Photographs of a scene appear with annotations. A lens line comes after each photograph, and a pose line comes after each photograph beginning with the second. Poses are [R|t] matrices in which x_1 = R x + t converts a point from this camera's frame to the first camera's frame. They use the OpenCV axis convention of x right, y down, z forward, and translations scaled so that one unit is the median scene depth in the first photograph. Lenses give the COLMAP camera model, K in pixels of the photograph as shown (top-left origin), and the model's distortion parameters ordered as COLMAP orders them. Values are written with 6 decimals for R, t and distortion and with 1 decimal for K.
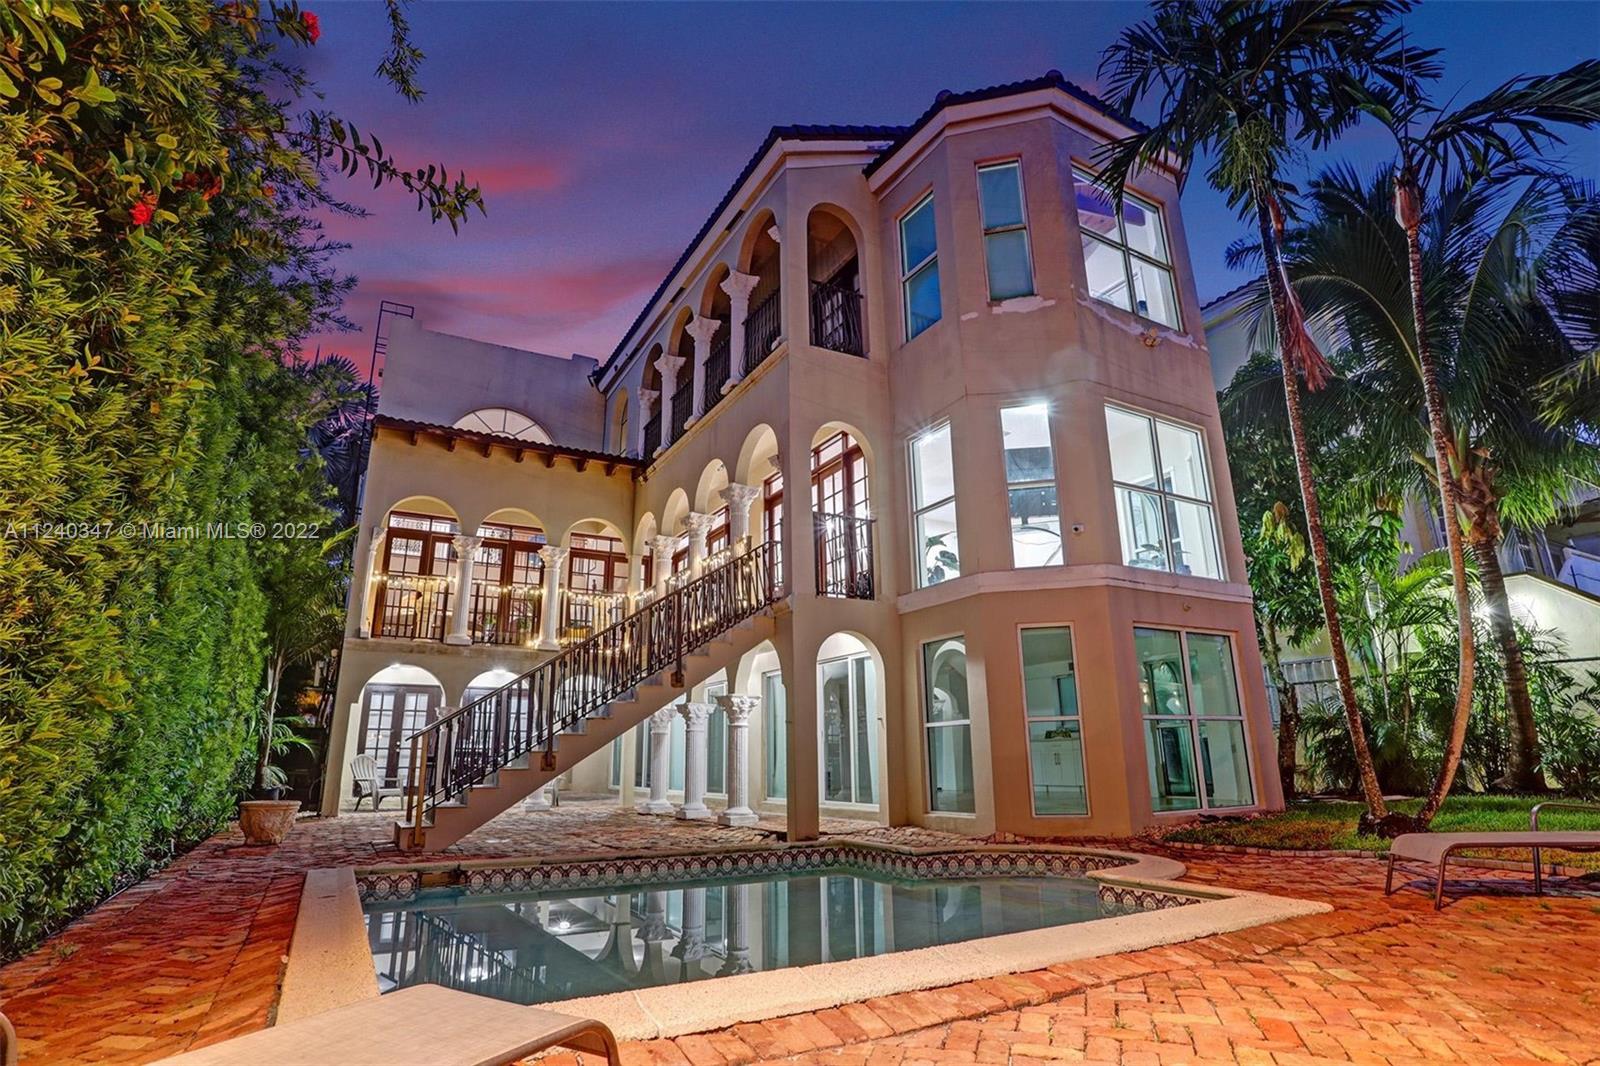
lens RADIAL K [[849.1, 0, 779.8], [0, 849.1, 513.6], [0, 0, 1]] dist [-0.069268, 0.039800]
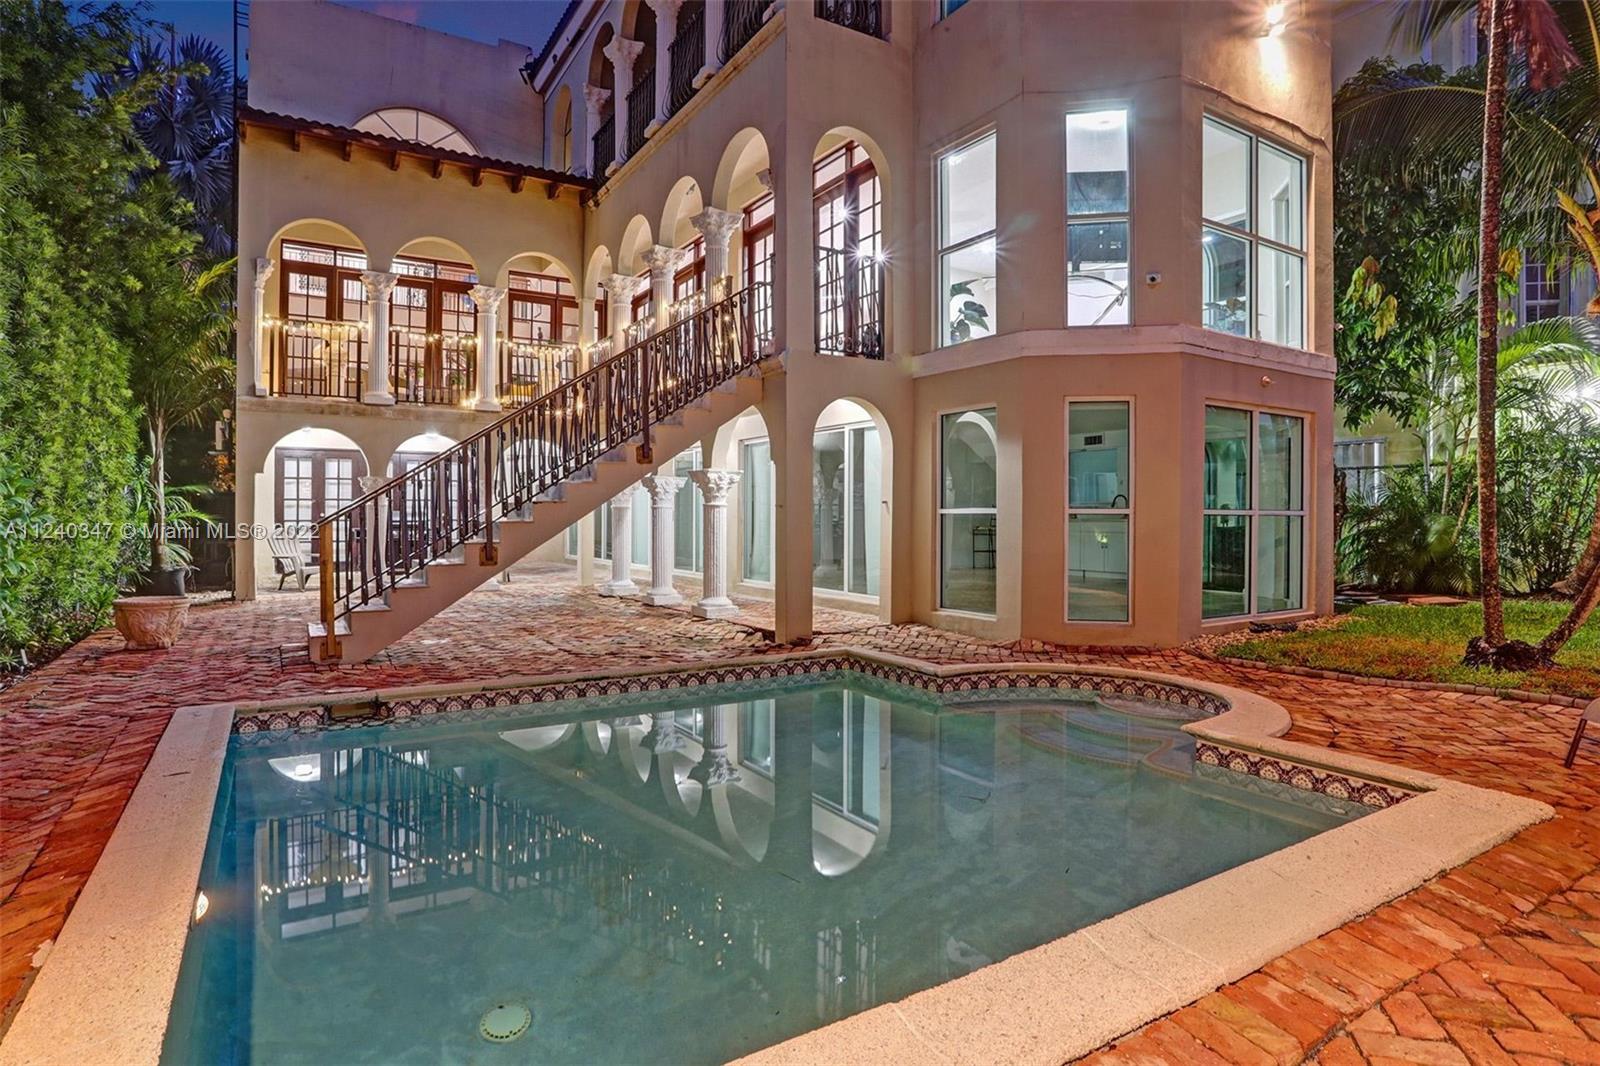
lens RADIAL K [[849.1, 0, 779.8], [0, 849.1, 513.6], [0, 0, 1]] dist [-0.069268, 0.039800]
pose [[0.998396, 0.011171, 0.055496, -0.029586], [-0.026627, 0.957792, 0.286226, 0.011372], [-0.049956, -0.287245, 0.956554, 0.164473]]
